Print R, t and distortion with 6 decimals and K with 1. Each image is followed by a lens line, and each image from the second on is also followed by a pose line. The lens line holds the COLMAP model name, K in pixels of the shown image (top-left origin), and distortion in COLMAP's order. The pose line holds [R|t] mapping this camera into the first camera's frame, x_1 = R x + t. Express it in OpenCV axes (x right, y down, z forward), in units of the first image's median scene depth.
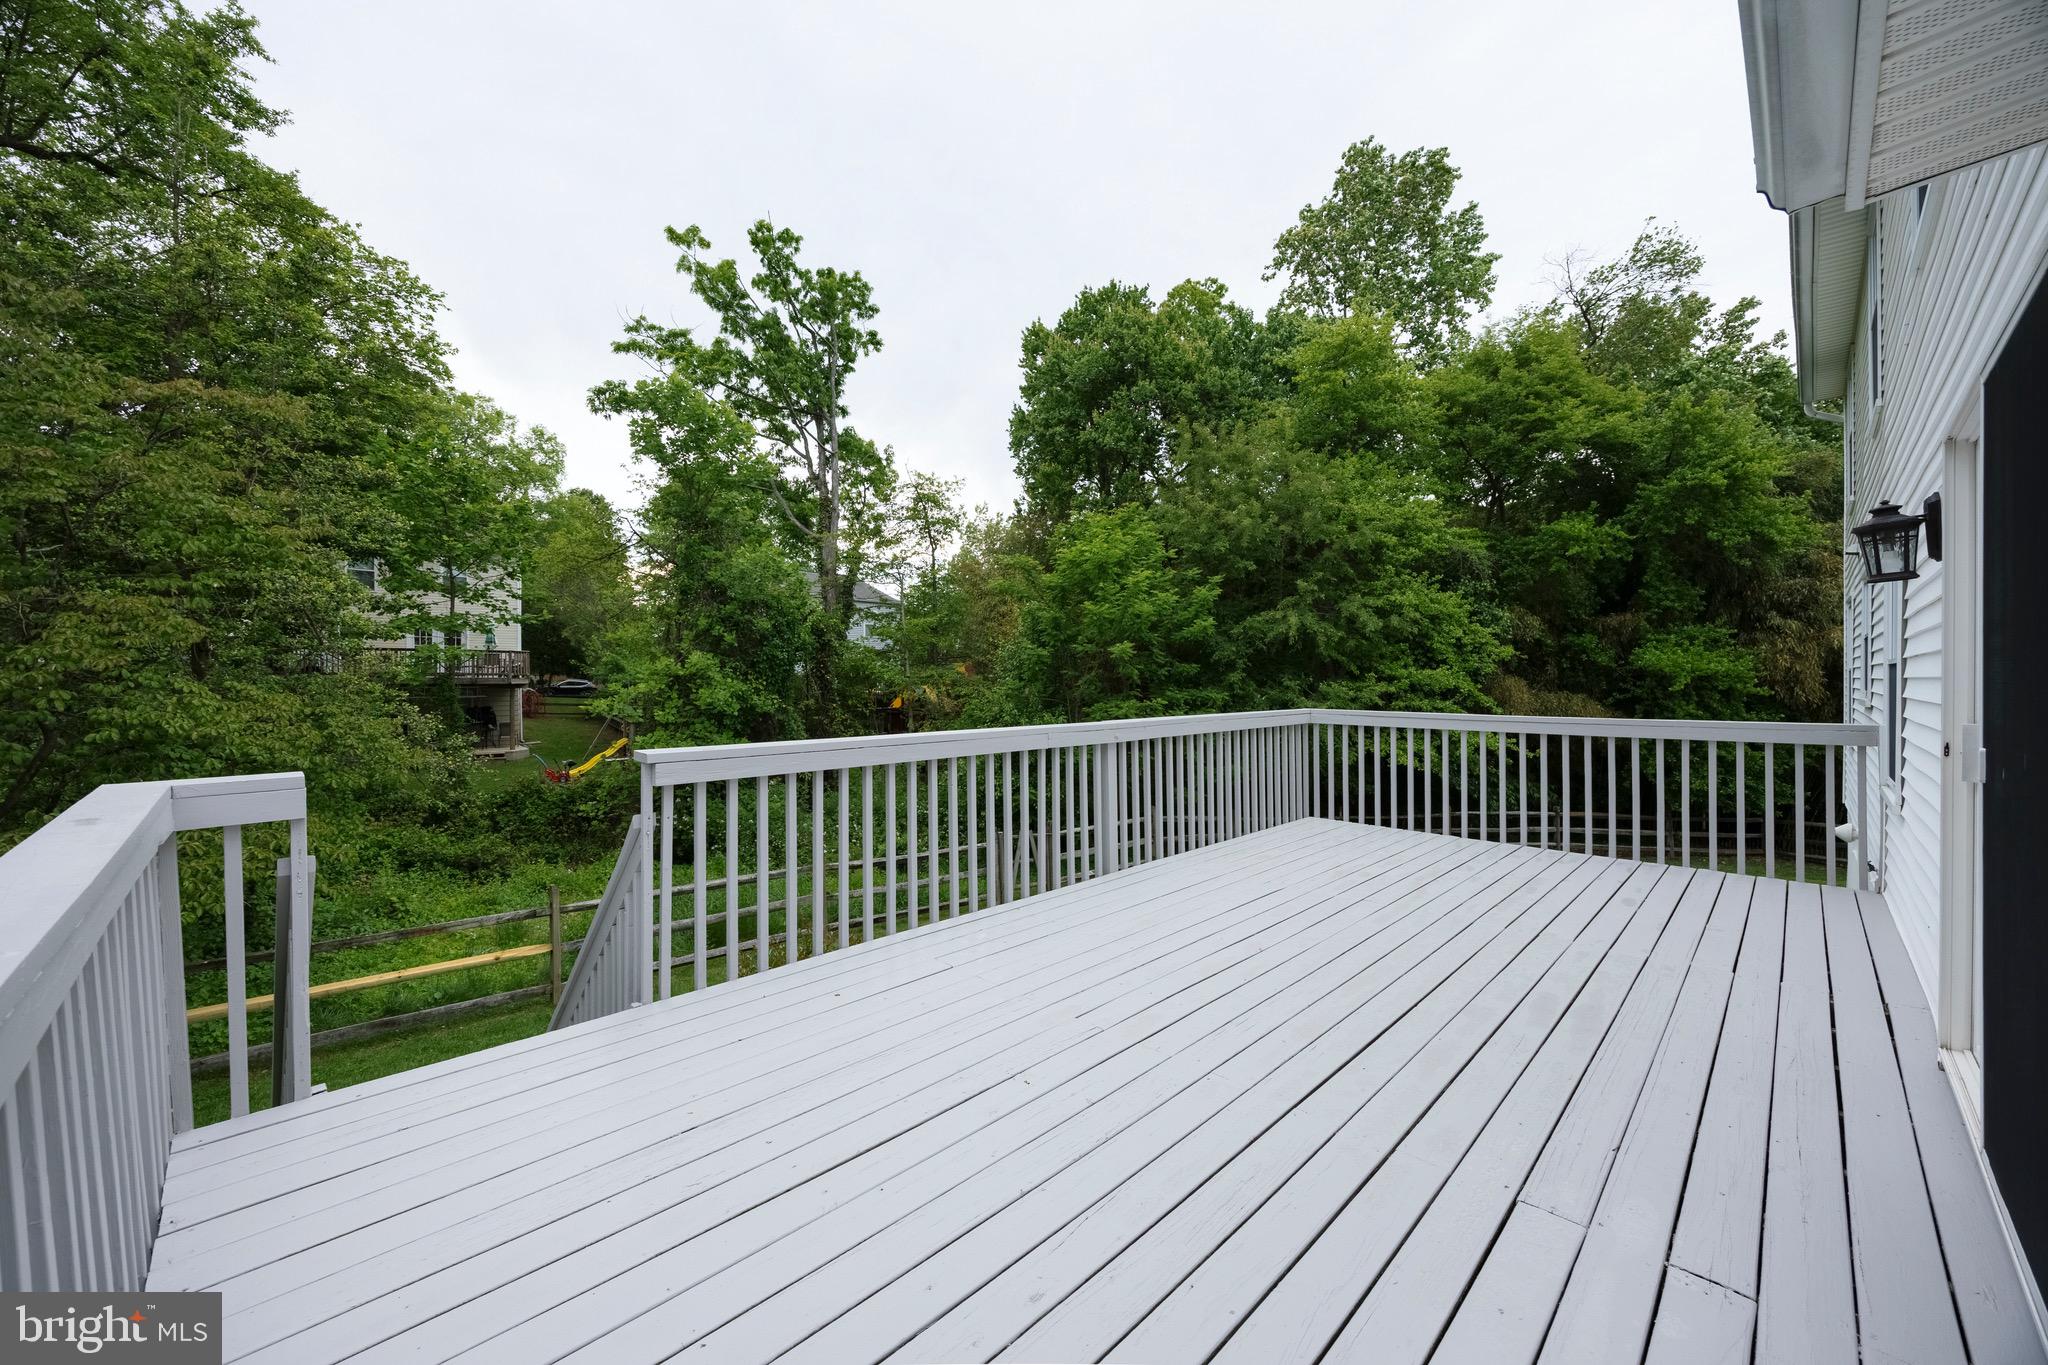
lens RADIAL K [[769.3, 0, 1024.0], [0, 769.3, 682.5], [0, 0, 1]] dist [-0.006265, -0.000134]
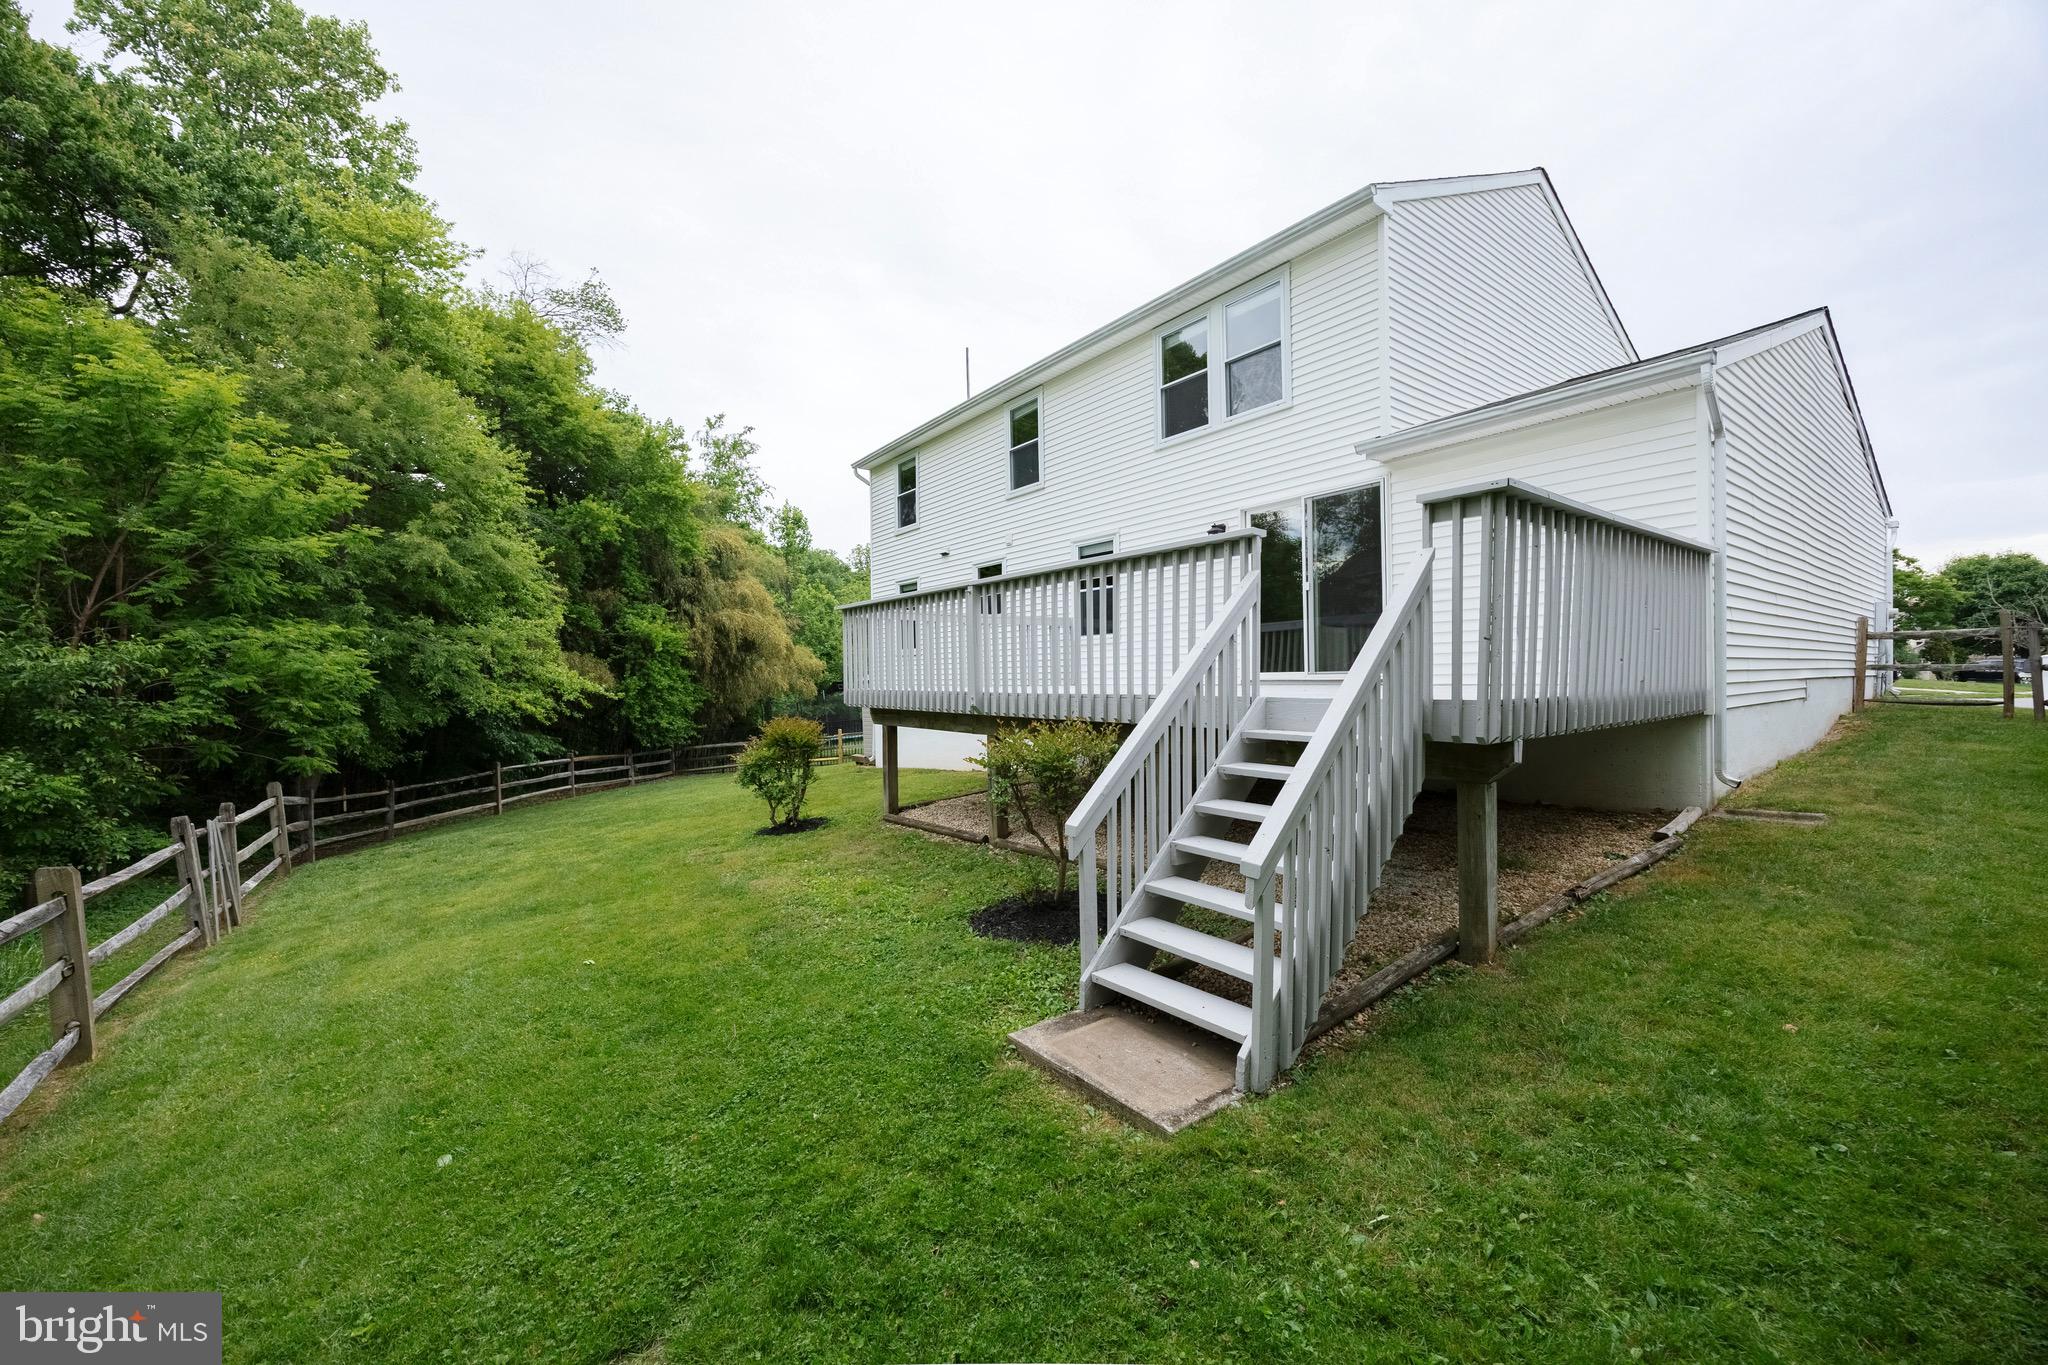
lens RADIAL K [[769.3, 0, 1024.0], [0, 769.3, 682.5], [0, 0, 1]] dist [-0.006265, -0.000134]
pose [[0.110645, -0.002982, 0.993856, -0.359433], [0.012065, 0.999926, 0.001657, 0.064856], [-0.993787, 0.011808, 0.110673, 0.223056]]
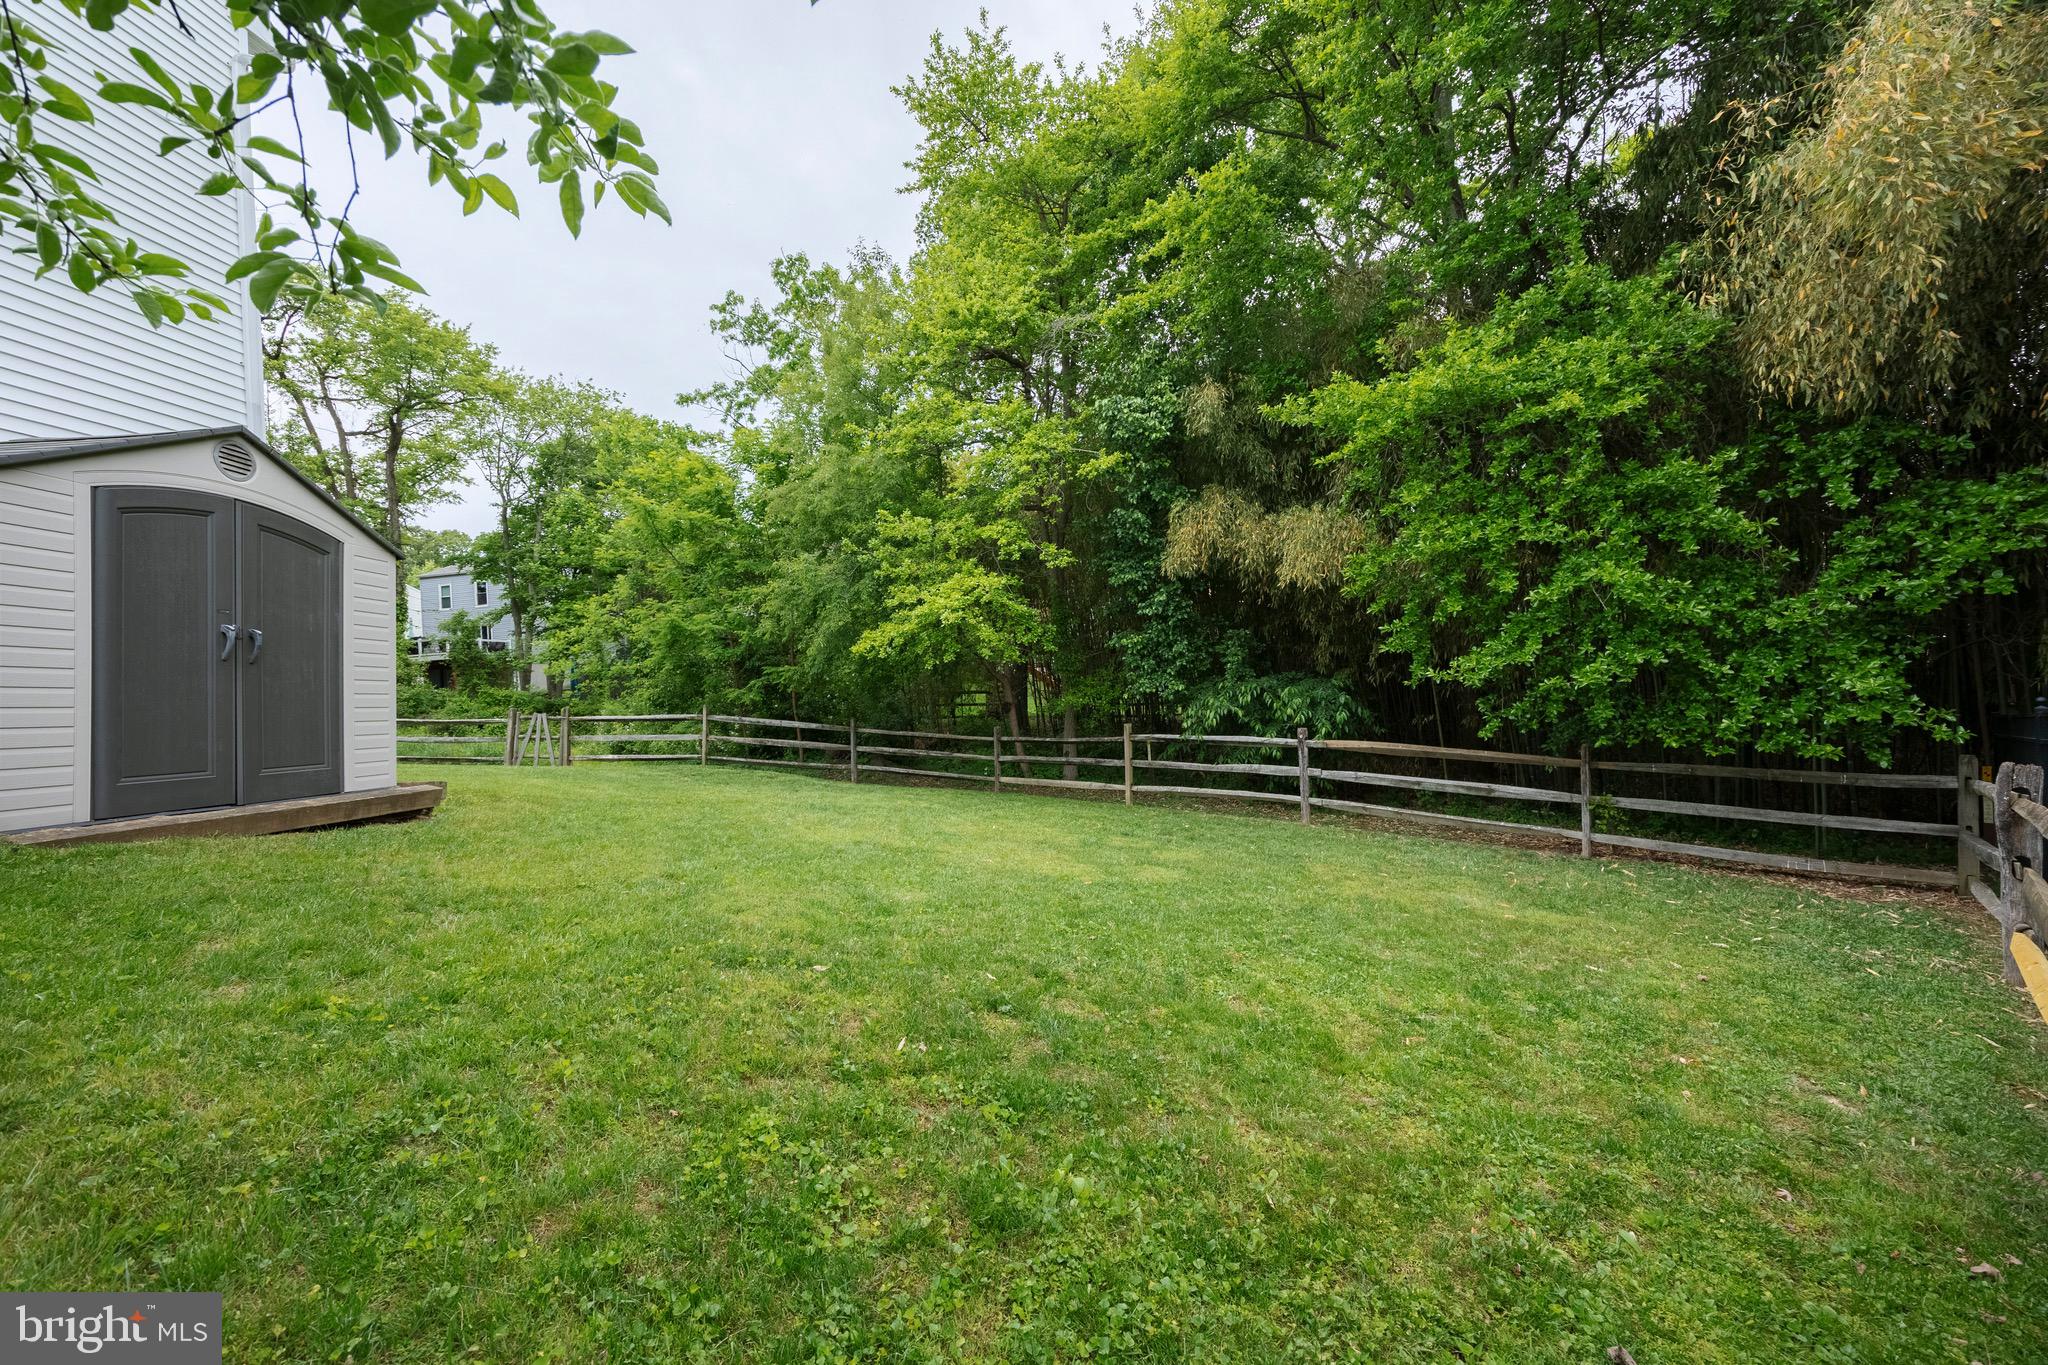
lens RADIAL K [[769.3, 0, 1024.0], [0, 769.3, 682.5], [0, 0, 1]] dist [-0.006265, -0.000134]
pose [[0.672622, -0.033294, -0.739237, 0.982994], [0.041928, 0.999097, -0.006847, 0.128813], [0.738797, -0.026389, 0.673411, 0.525664]]
